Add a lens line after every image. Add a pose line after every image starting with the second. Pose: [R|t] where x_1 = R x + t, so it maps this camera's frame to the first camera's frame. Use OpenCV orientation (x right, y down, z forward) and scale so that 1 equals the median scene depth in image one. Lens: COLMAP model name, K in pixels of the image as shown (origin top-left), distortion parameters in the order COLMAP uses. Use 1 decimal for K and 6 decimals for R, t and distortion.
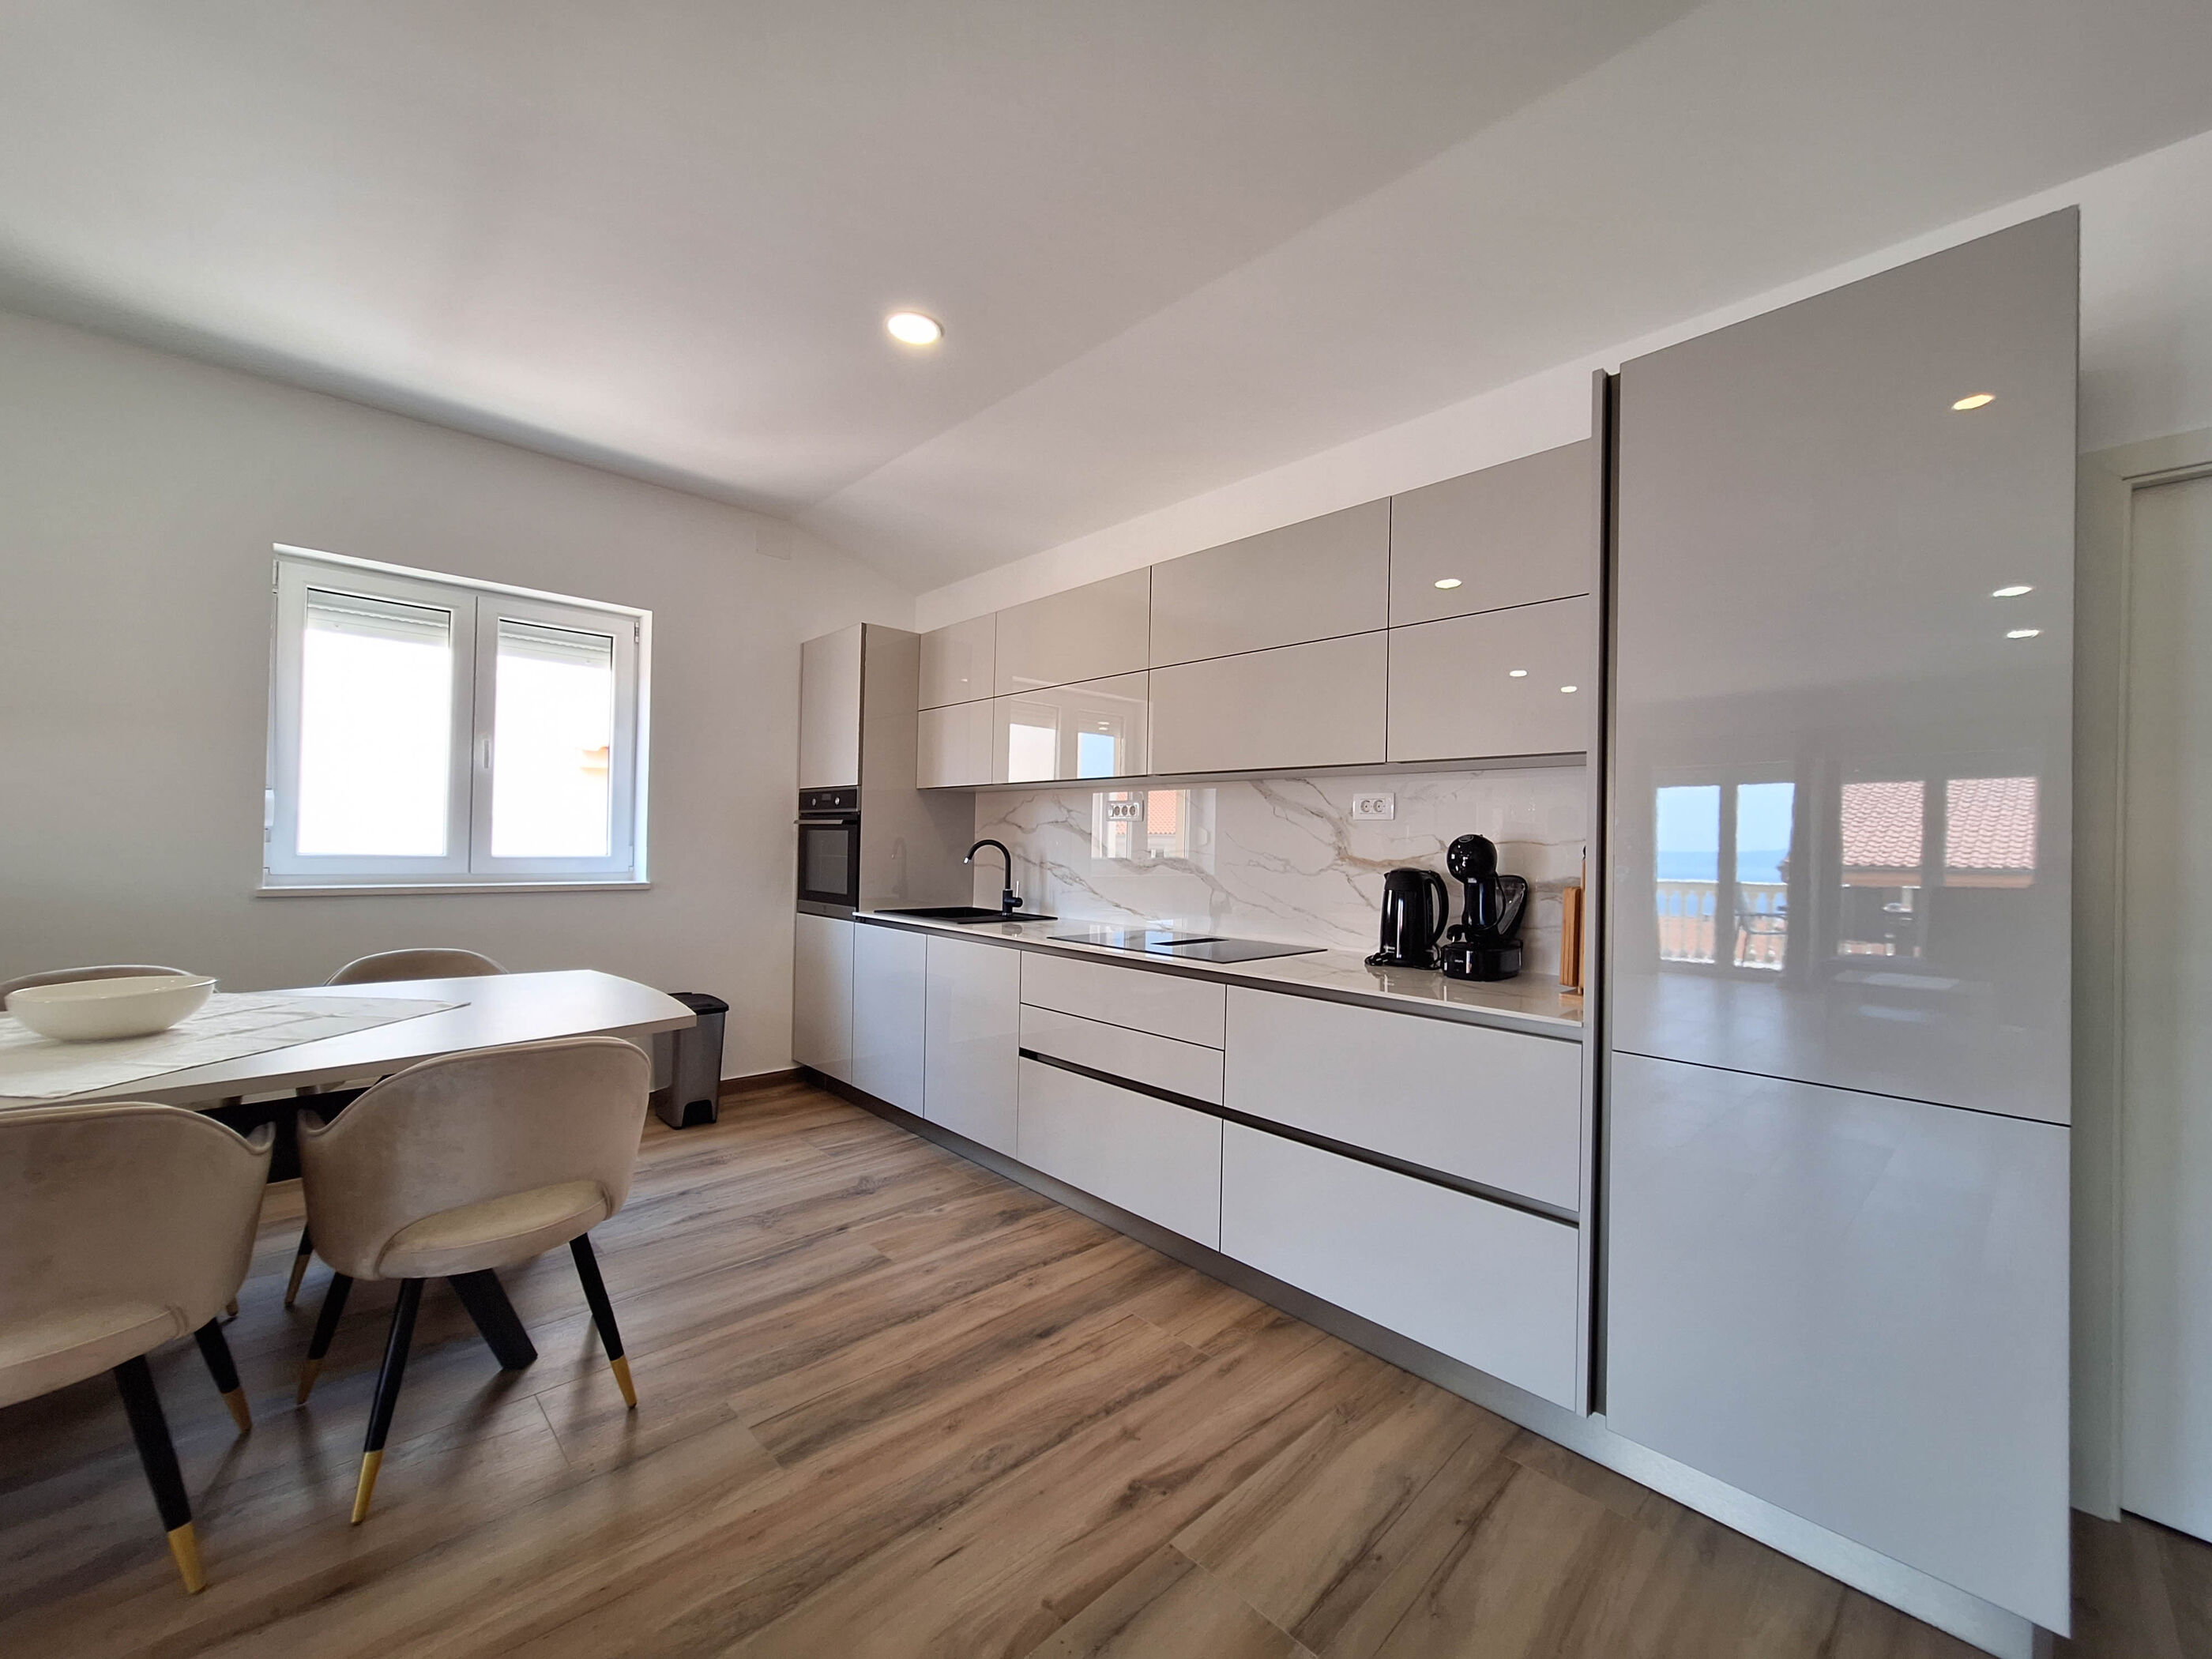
lens RADIAL K [[883.2, 0, 1122.9], [0, 883.2, 831.3], [0, 0, 1]] dist [-0.000535, 0.000398]
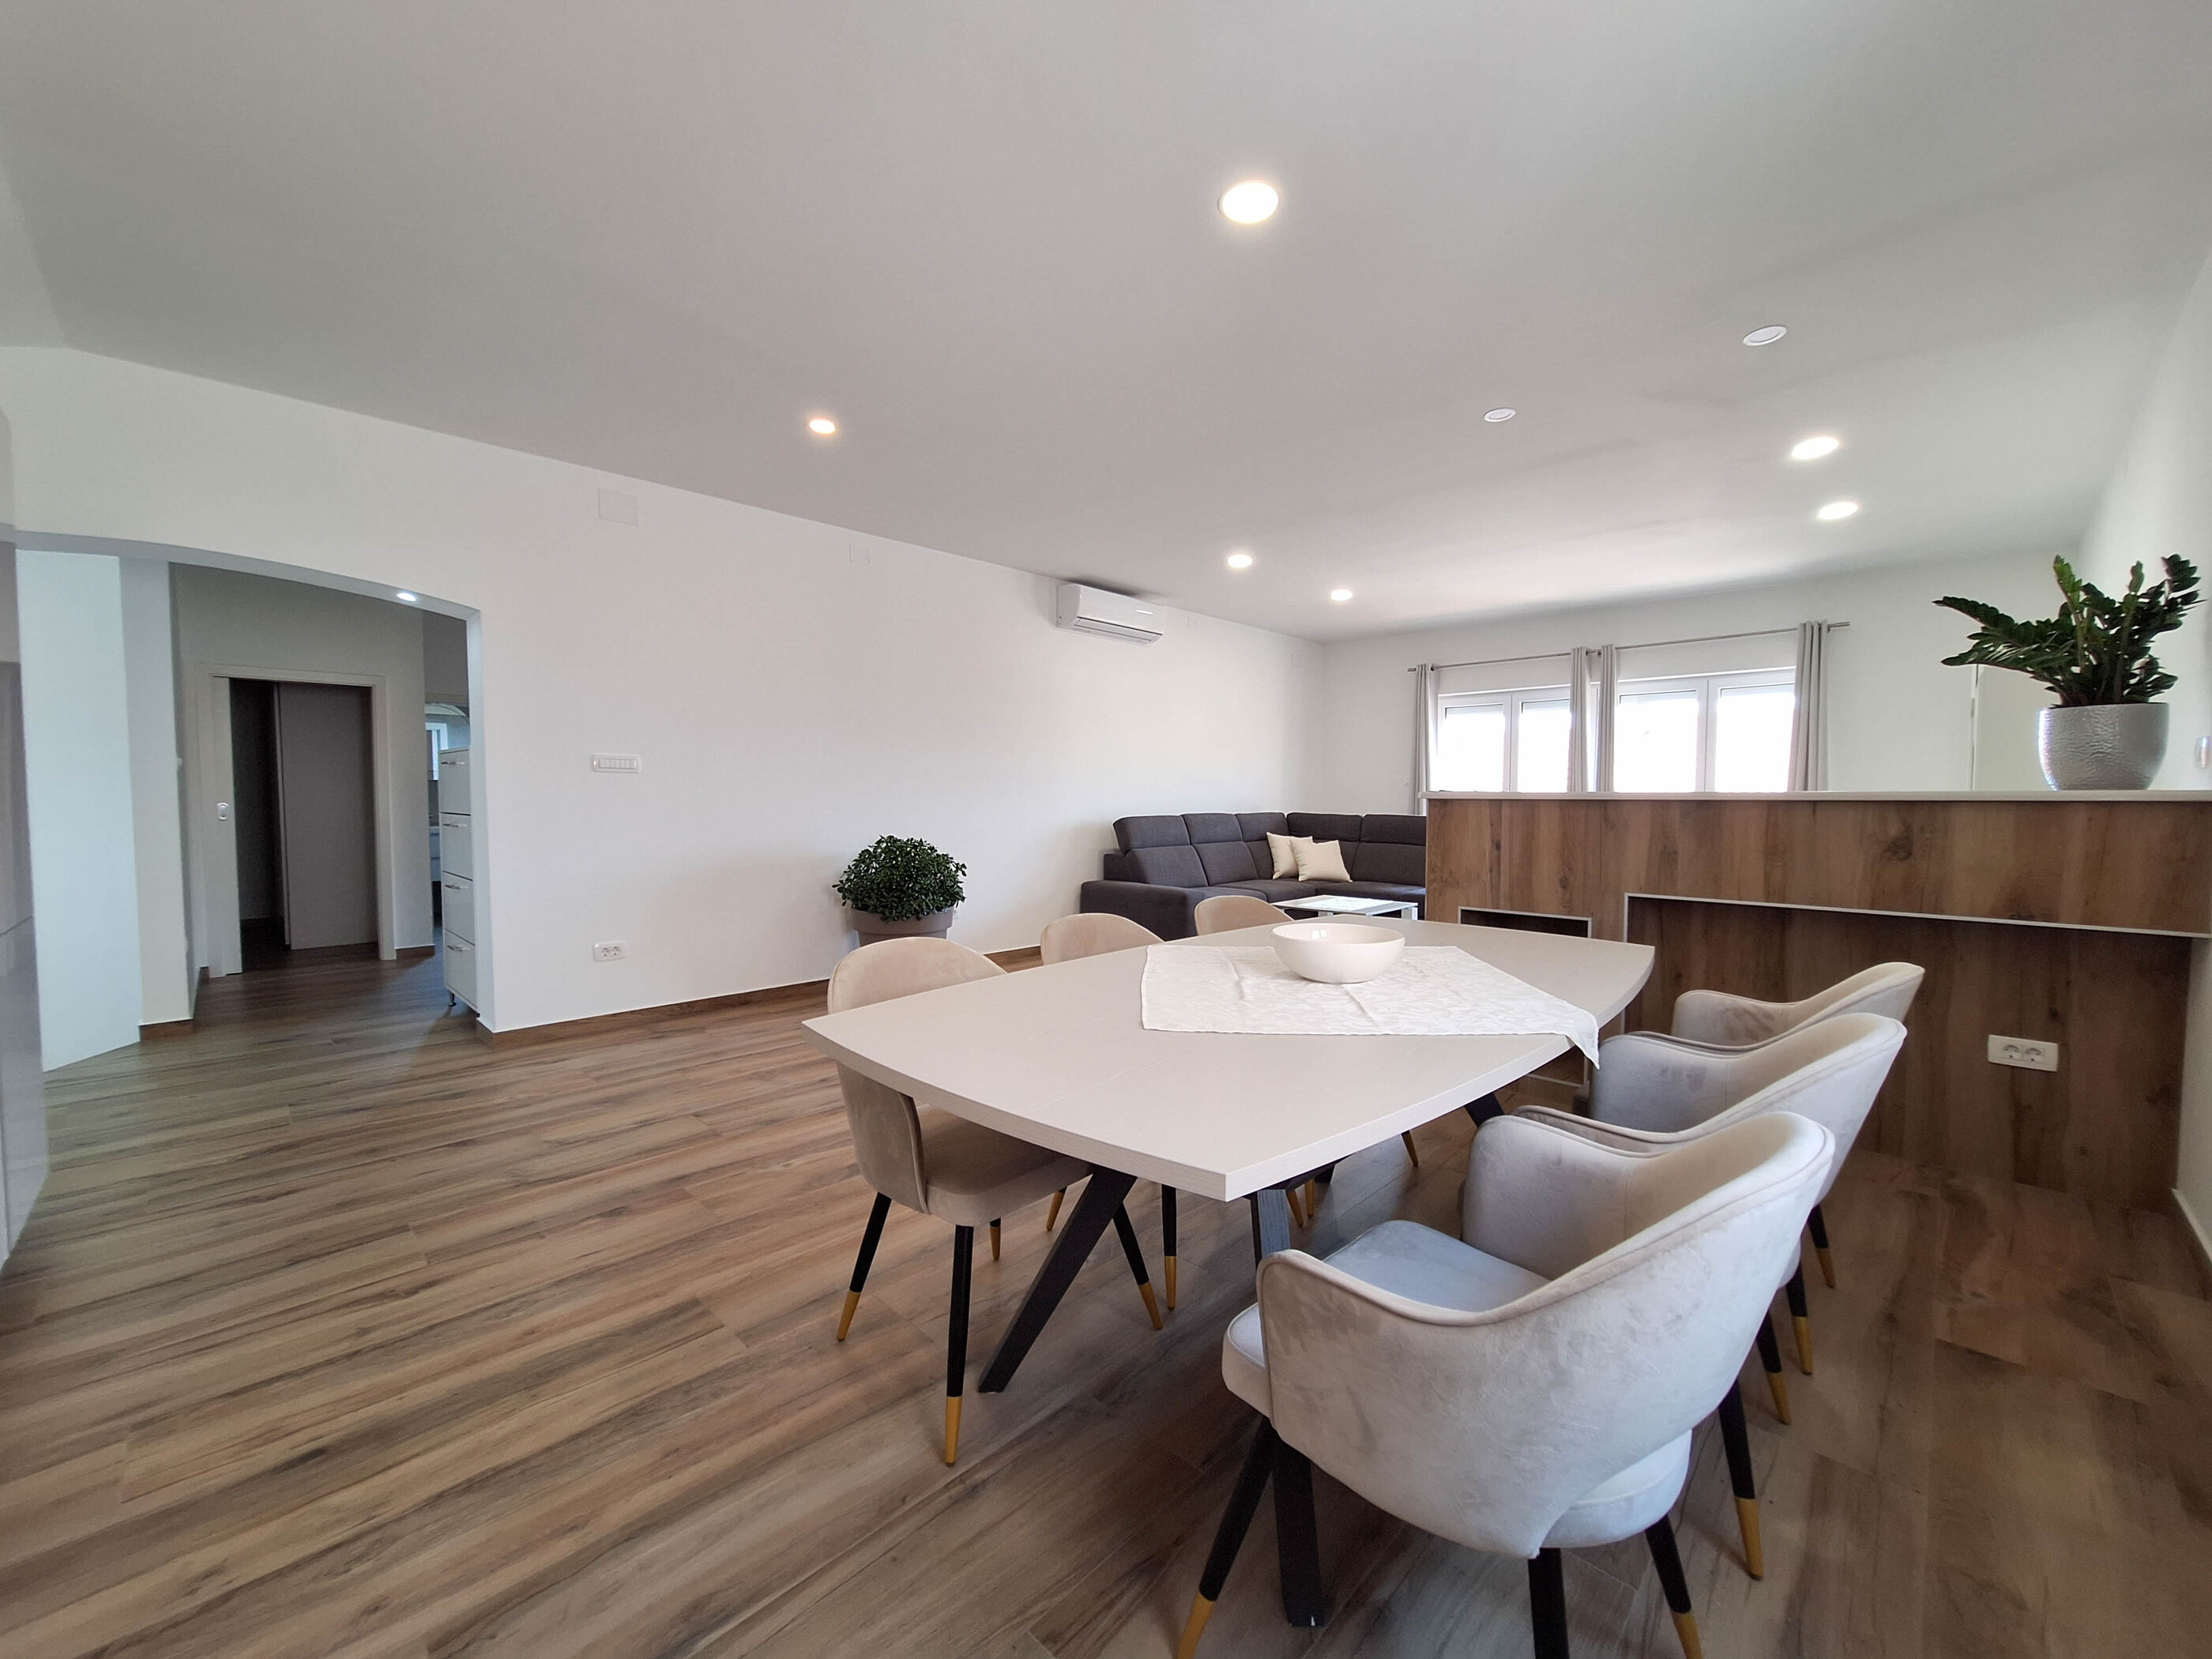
lens RADIAL K [[874.7, 0, 1127.0], [0, 874.7, 838.6], [0, 0, 1]] dist [-0.002124, 0.000336]
pose [[-0.999066, -0.020078, -0.038254, -0.538823], [-0.021461, 0.999118, 0.036089, 0.018499], [0.037496, 0.036877, -0.998616, 1.289863]]
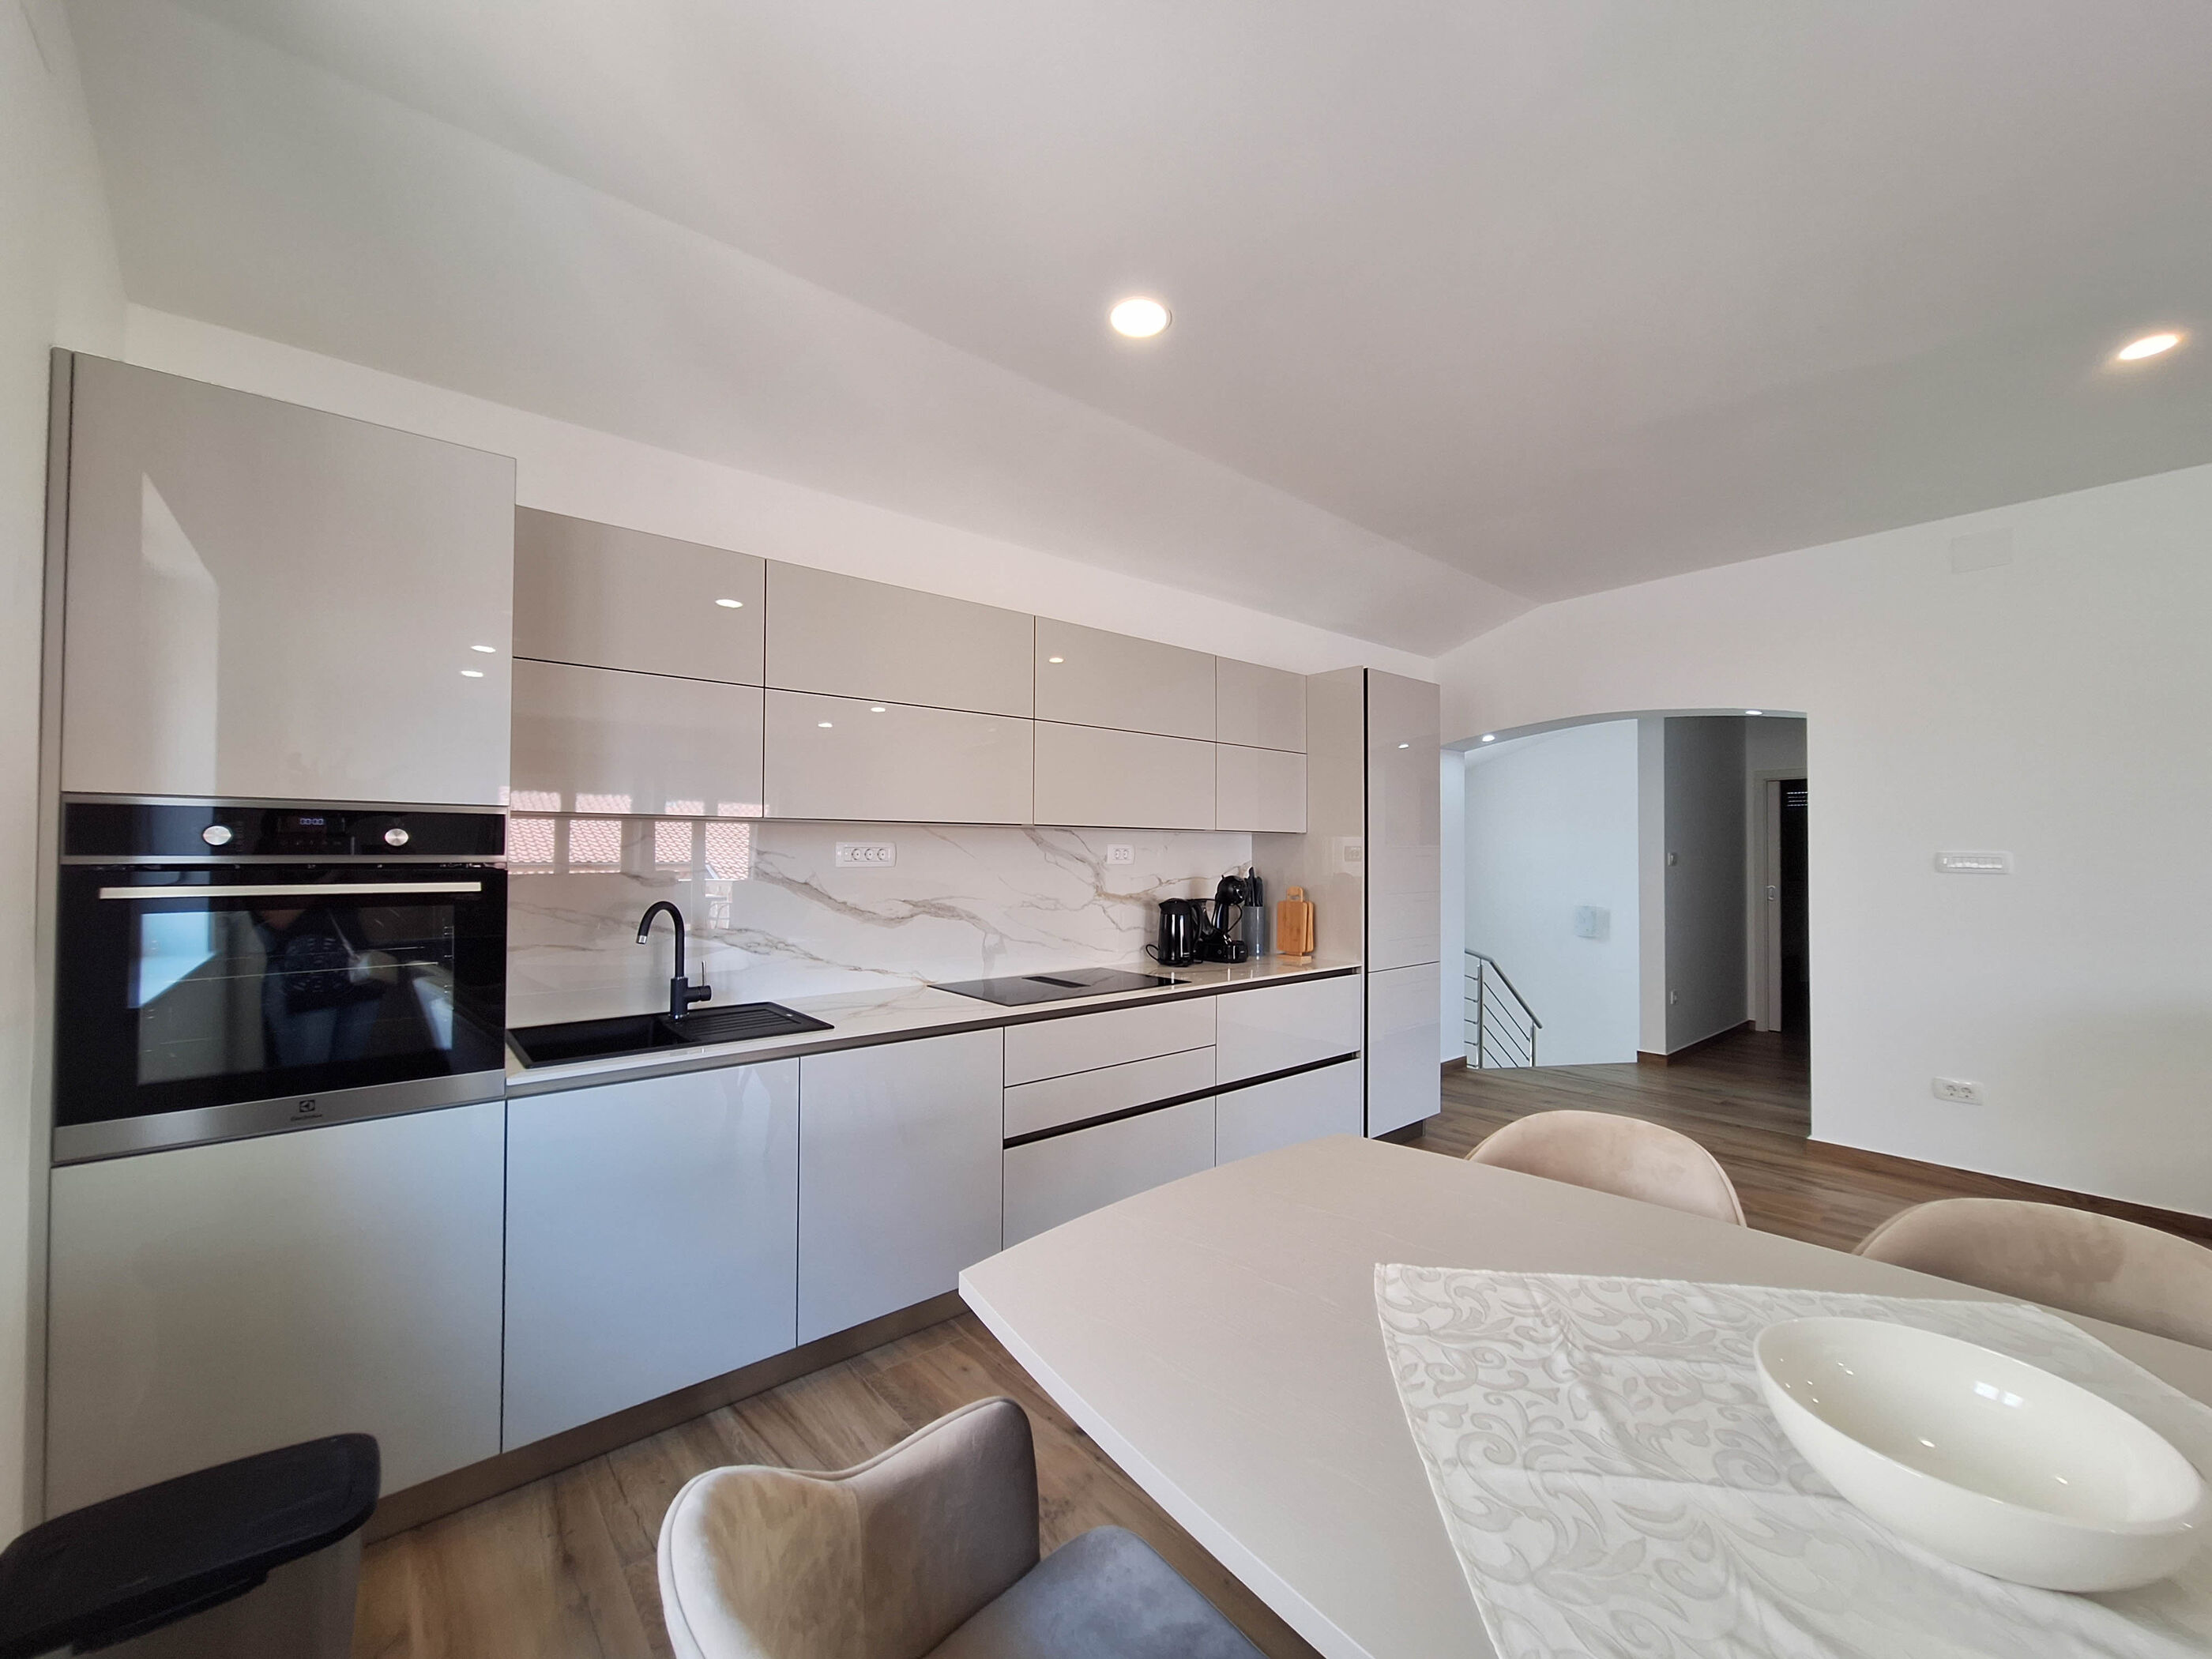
lens RADIAL K [[879.0, 0, 1122.7], [0, 879.0, 837.1], [0, 0, 1]] dist [-0.004055, 0.000603]
pose [[0.058278, -0.004588, 0.998290, -1.002513], [-0.015684, 0.999862, 0.005511, -0.059104], [-0.998177, -0.015978, 0.058197, 0.875647]]
